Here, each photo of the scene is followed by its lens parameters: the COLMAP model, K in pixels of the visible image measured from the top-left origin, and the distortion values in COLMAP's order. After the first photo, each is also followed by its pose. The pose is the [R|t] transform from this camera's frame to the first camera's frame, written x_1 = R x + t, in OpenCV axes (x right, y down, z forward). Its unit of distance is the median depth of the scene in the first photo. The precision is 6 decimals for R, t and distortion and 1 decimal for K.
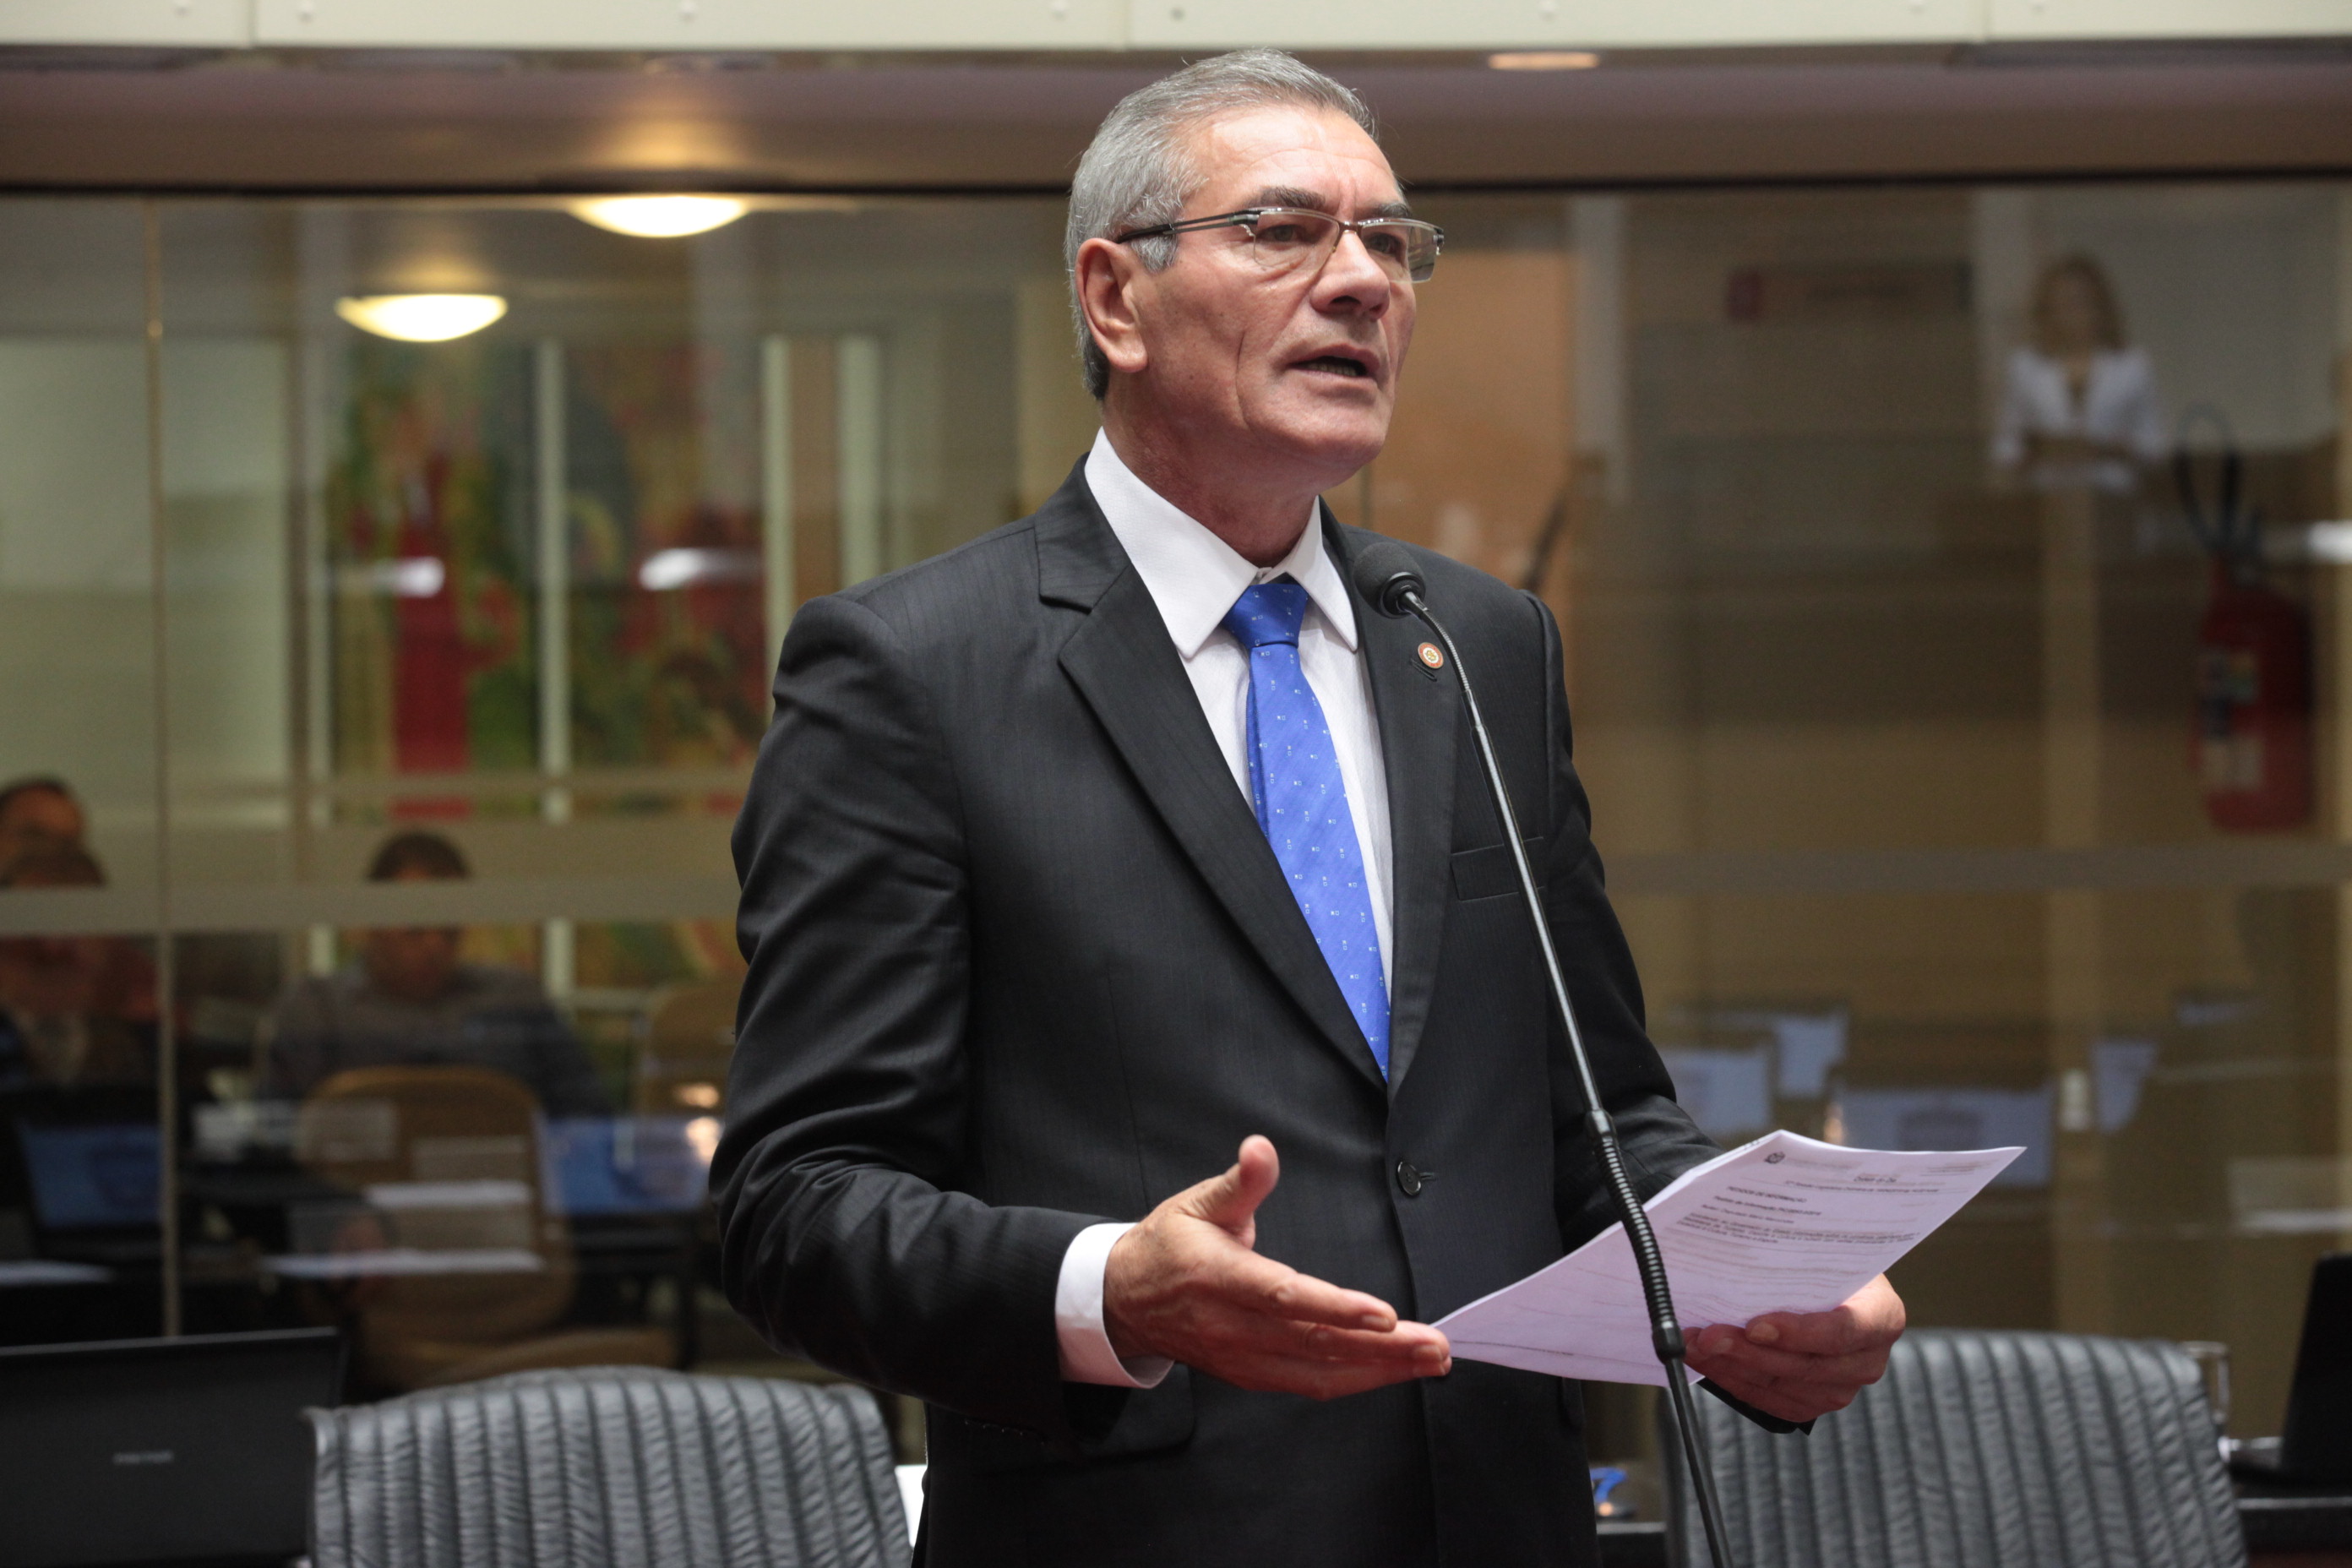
lens RADIAL K [[7618.7, 0, 1176.3], [0, 7618.7, 781.4], [0, 0, 1]] dist [0.244405, 0.000000]
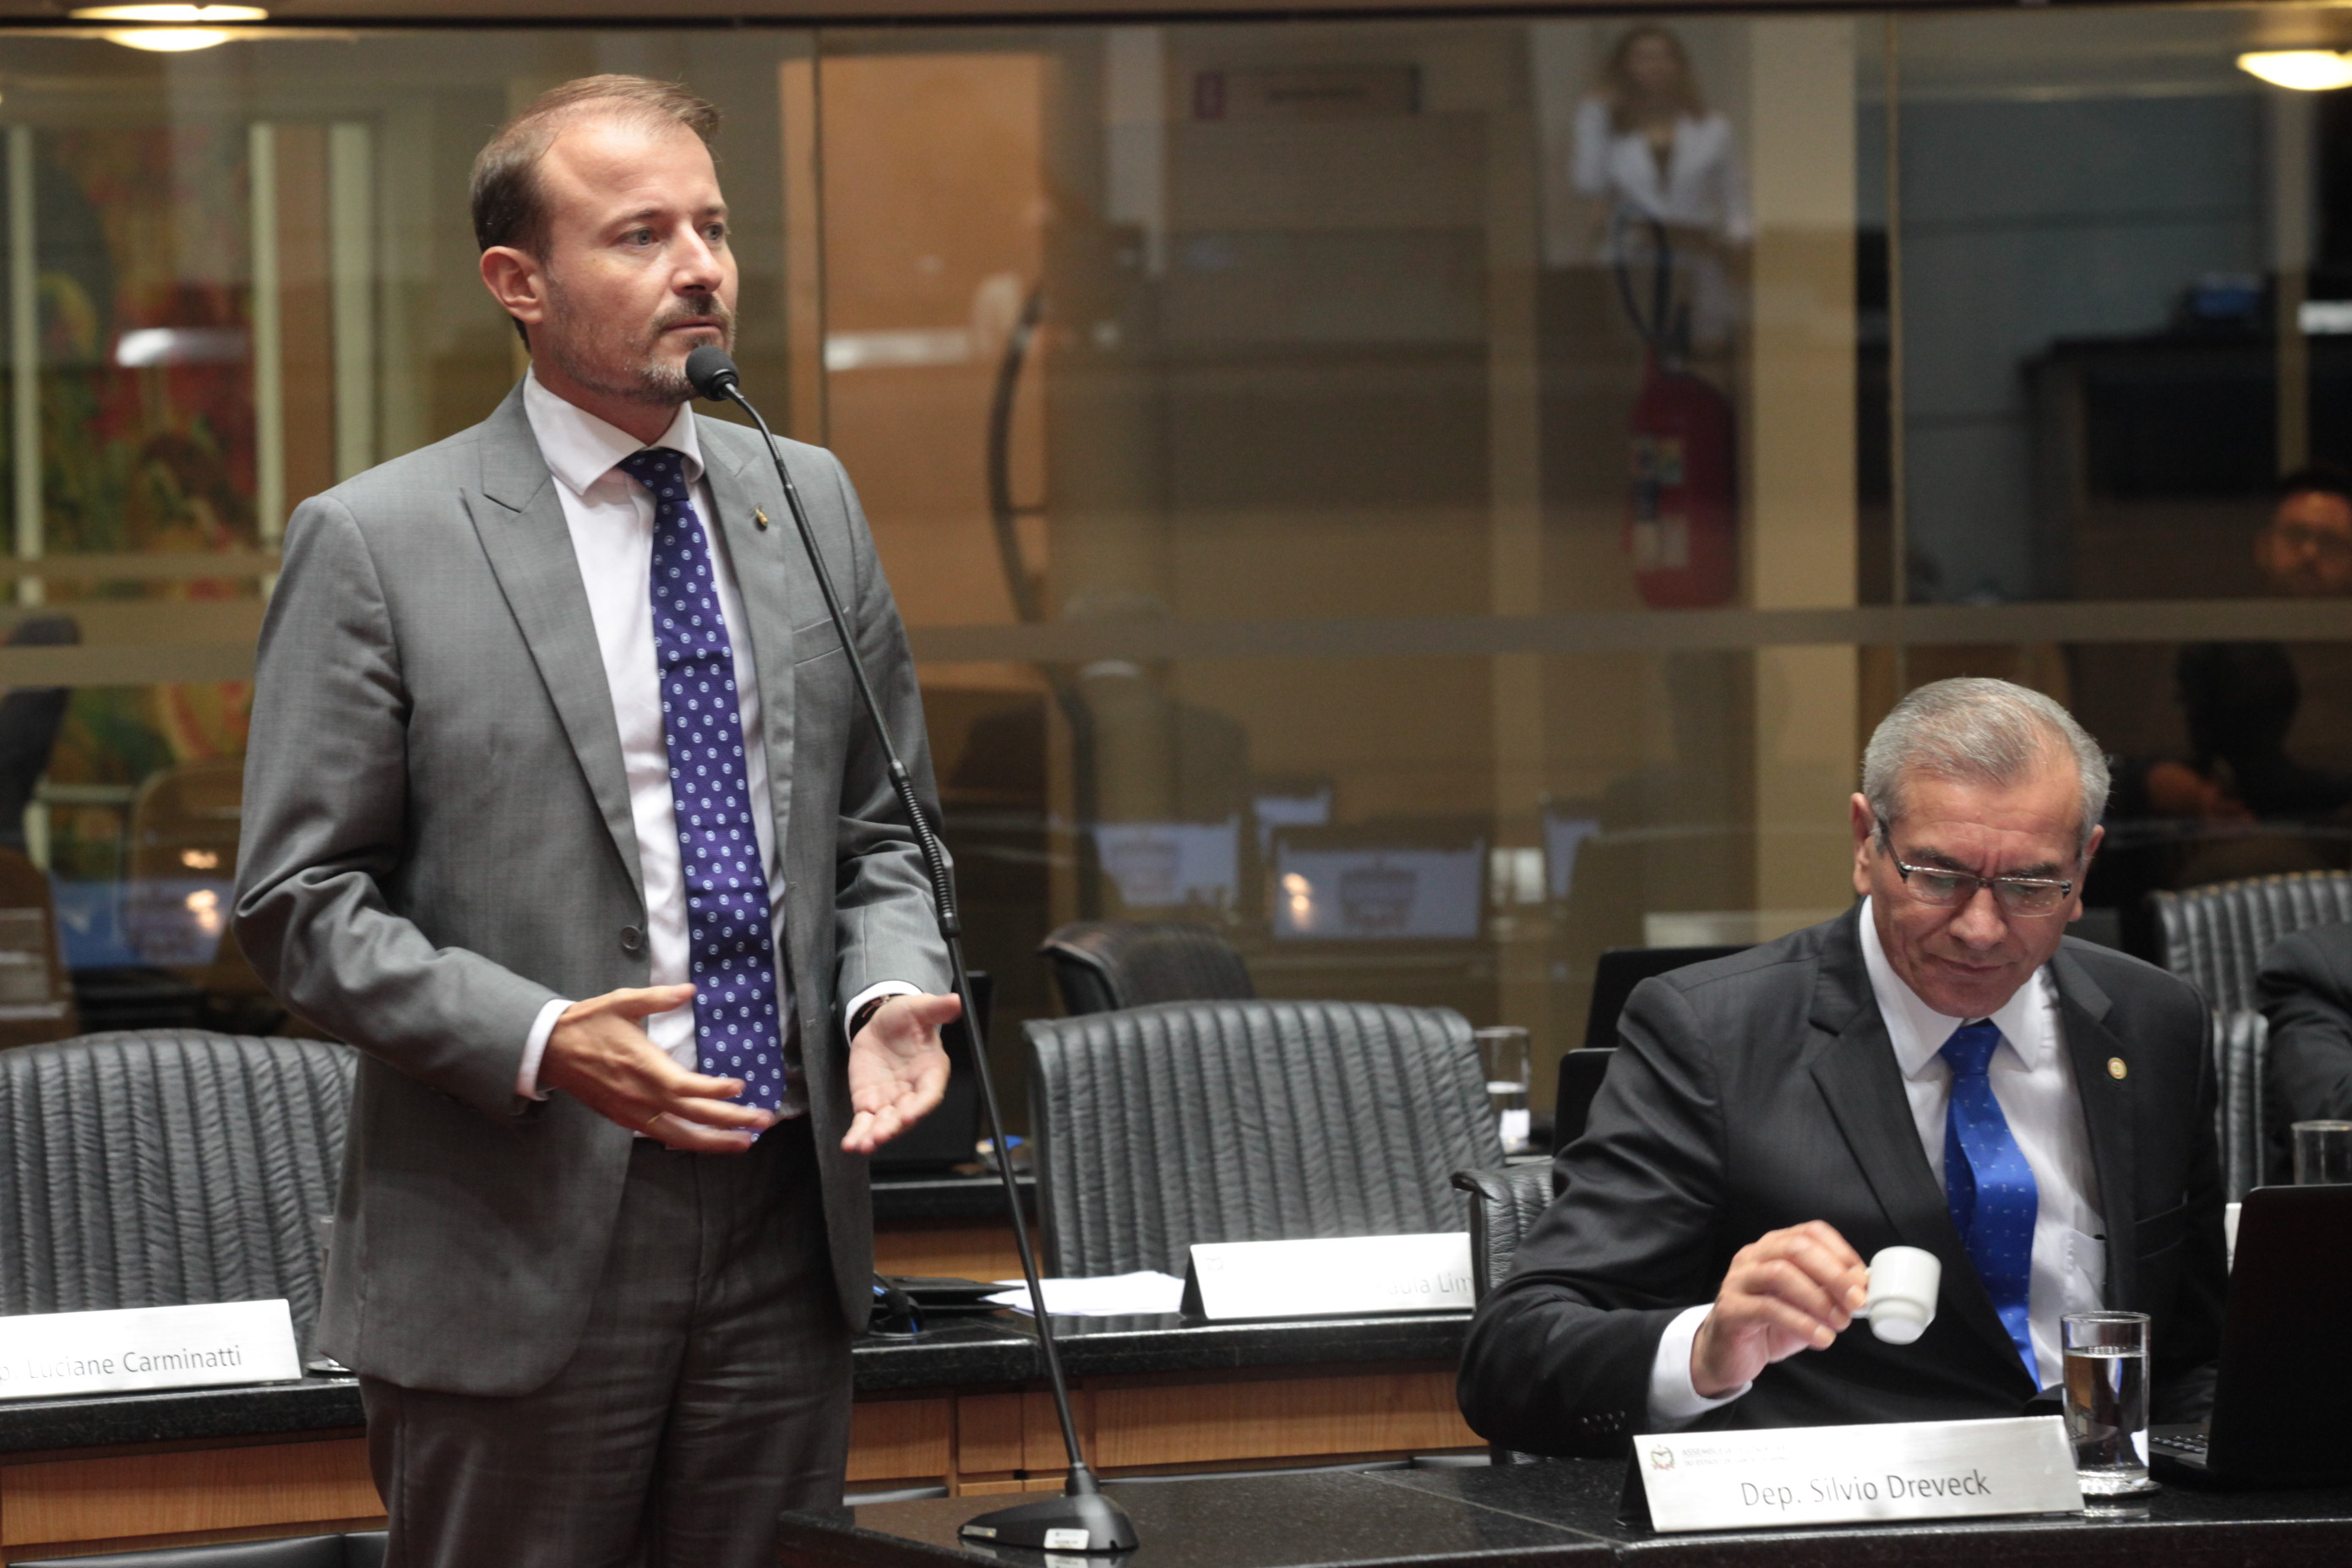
lens RADIAL K [[9058.2, 0, 1181.1], [0, 9058.2, 779.2], [0, 0, 1]] dist [0.429782, 0.000000]
pose [[0.998656, -0.002520, 0.051763, 0.012236], [0.001399, 0.999764, 0.021667, 0.005188], [-0.051805, -0.021566, 0.998424, -0.451364]]
